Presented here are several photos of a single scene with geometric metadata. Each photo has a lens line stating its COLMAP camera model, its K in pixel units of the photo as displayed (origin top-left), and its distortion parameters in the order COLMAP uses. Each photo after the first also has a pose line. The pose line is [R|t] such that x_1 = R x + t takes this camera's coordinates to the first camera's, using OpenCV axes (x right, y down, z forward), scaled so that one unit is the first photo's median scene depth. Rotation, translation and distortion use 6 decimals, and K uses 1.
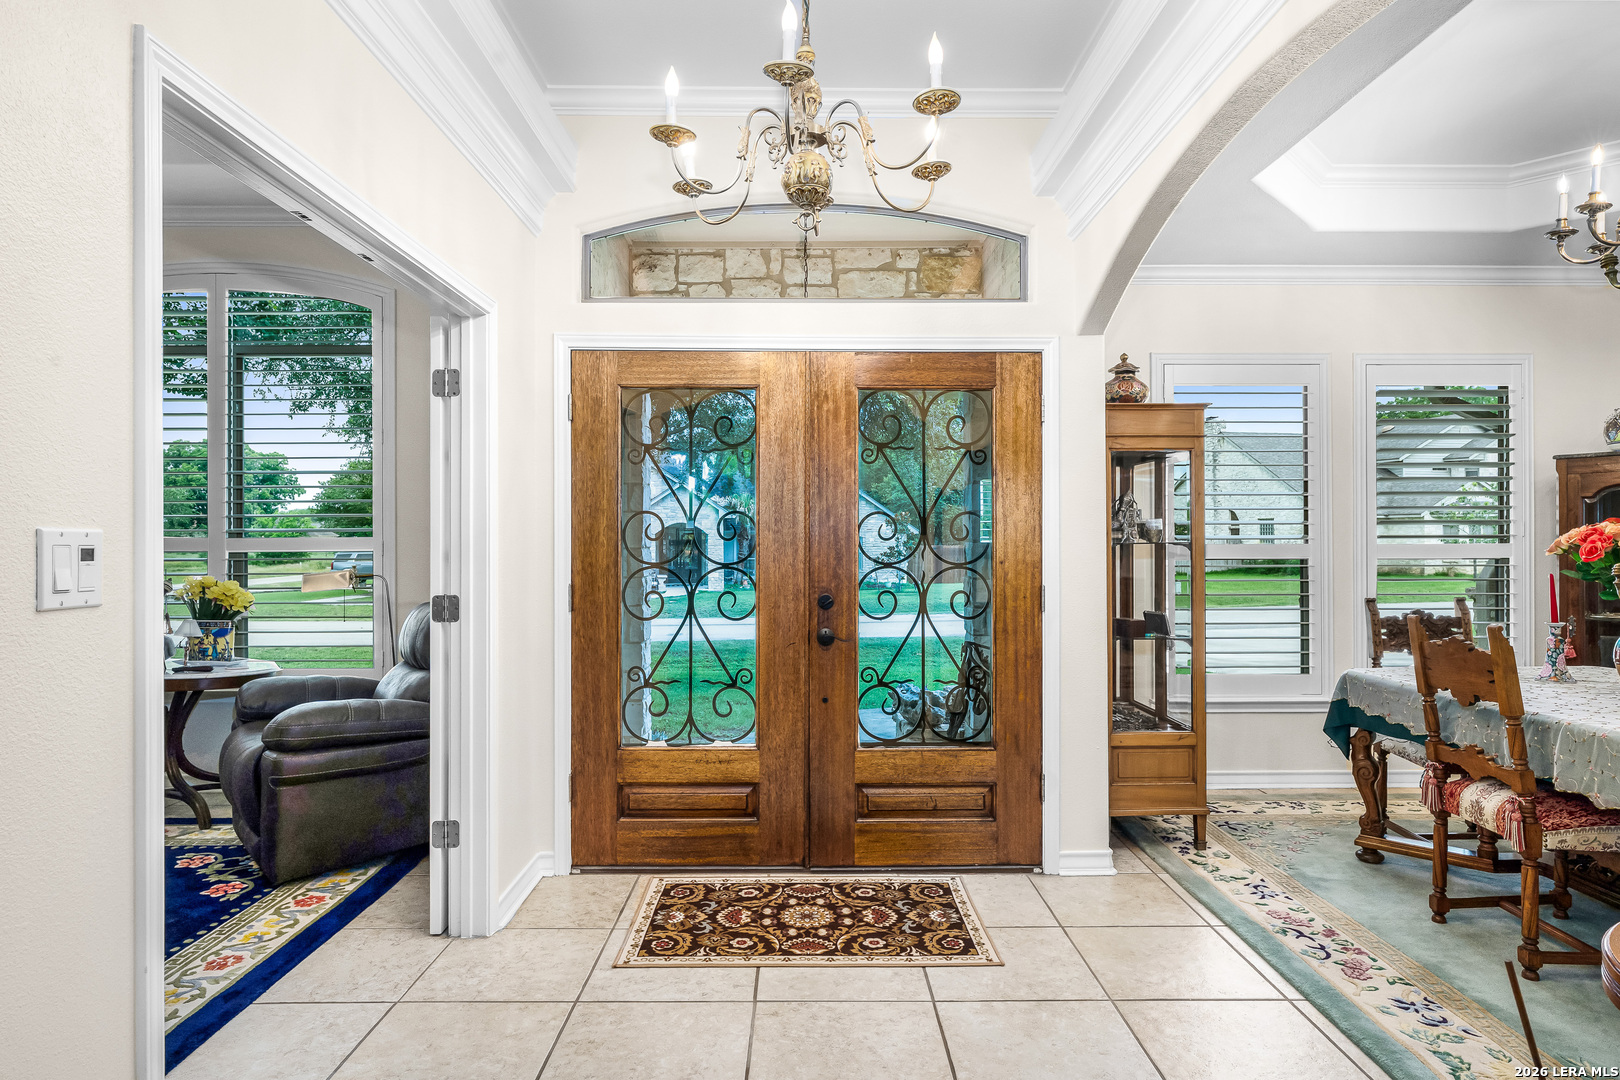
lens RADIAL K [[928.1, 0, 810.0], [0, 928.1, 540.0], [0, 0, 1]] dist [-0.000877, -0.001124]
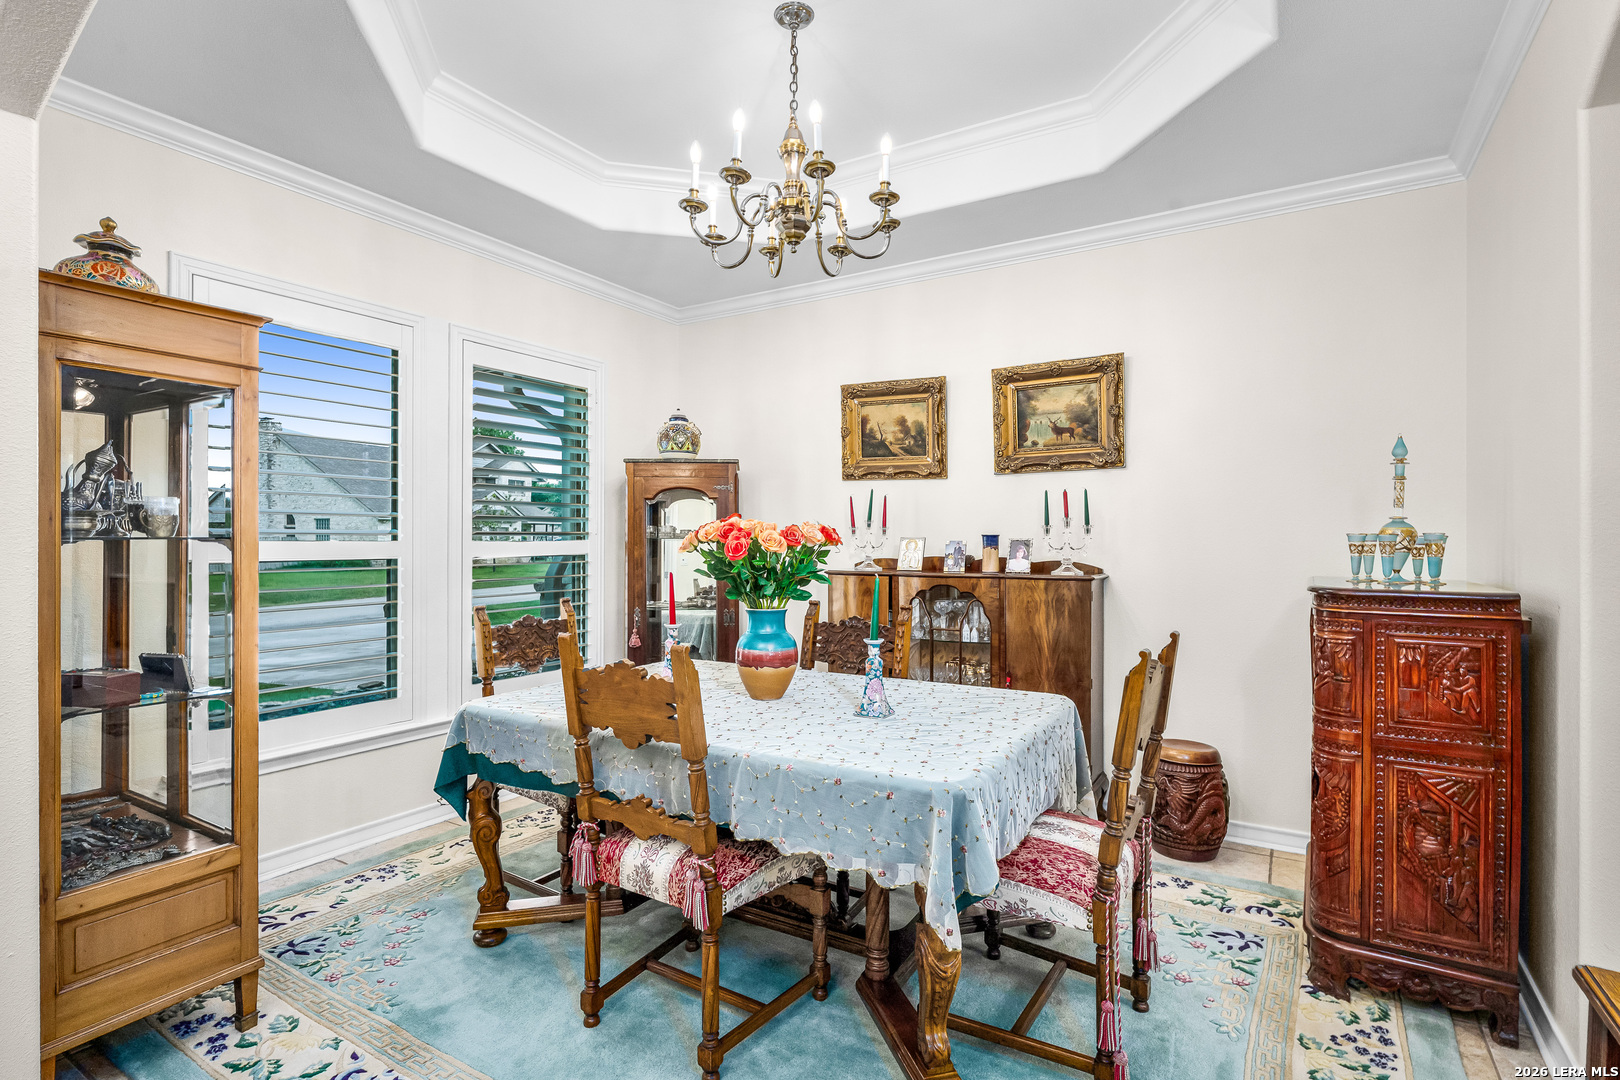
lens RADIAL K [[790.7, 0, 813.2], [0, 790.7, 535.4], [0, 0, 1]] dist [-0.004835, -0.000315]
pose [[0.527370, 0.008326, 0.849595, 0.180125], [-0.004047, 0.999965, -0.007288, 0.003889], [-0.849626, 0.000406, 0.527385, 0.422917]]
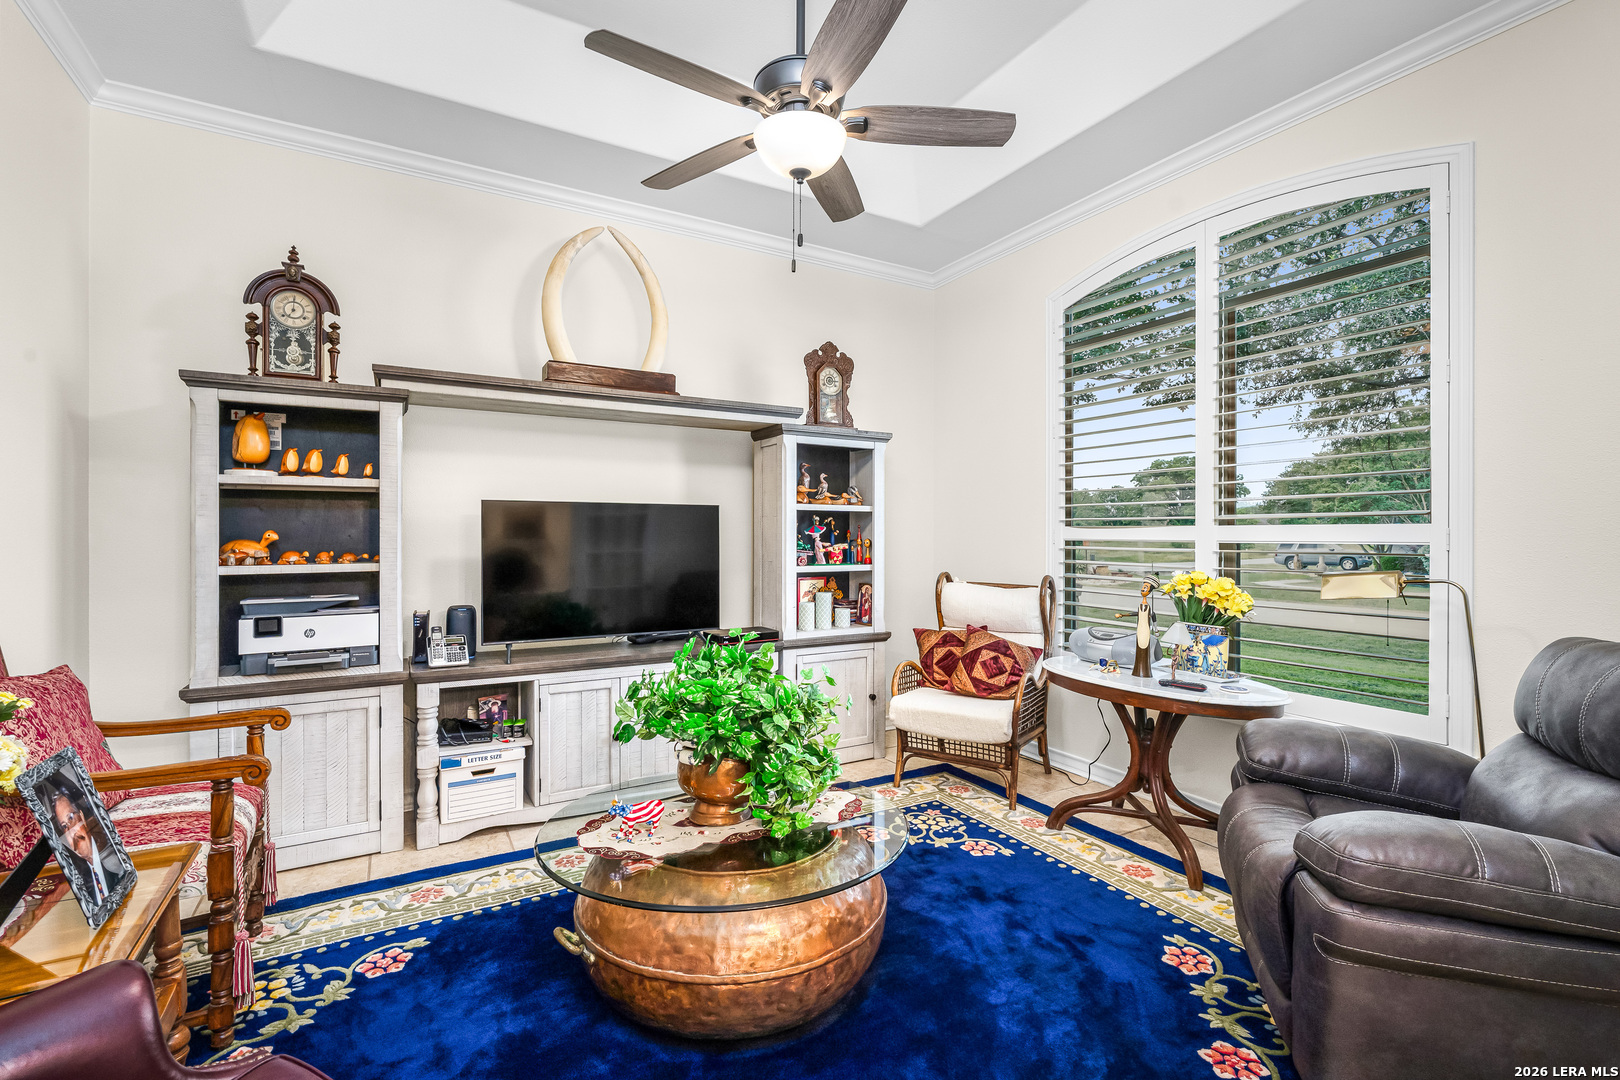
lens RADIAL K [[714.7, 0, 812.5], [0, 714.7, 539.0], [0, 0, 1]] dist [-0.005715, 0.000395]
pose [[0.500246, 0.009409, -0.865832, -0.333021], [-0.000396, 0.999943, 0.010638, 0.003725], [0.865883, -0.004979, 0.500222, 0.471459]]
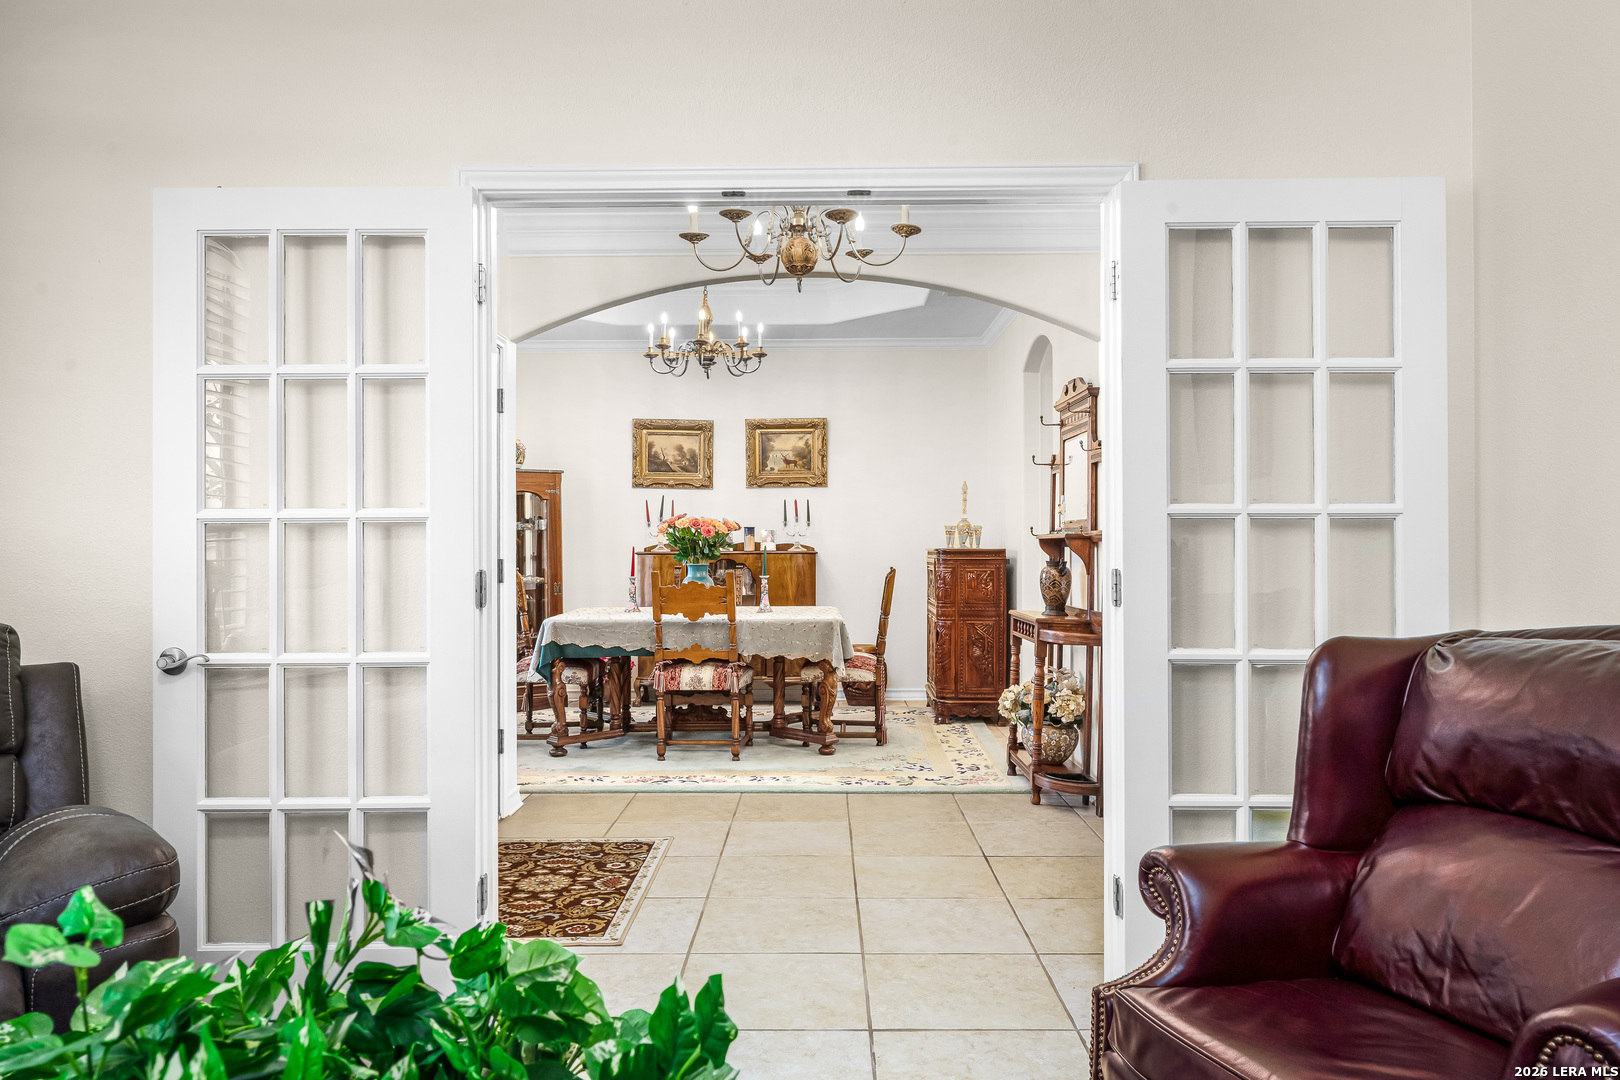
lens RADIAL K [[1097.1, 0, 811.4], [0, 1097.1, 534.8], [0, 0, 1]] dist [-0.002090, -0.002774]
pose [[0.015410, 0.010318, 0.999828, -1.064961], [0.002000, 0.999944, -0.010350, 0.033978], [-0.999879, 0.002159, 0.015388, 0.611790]]
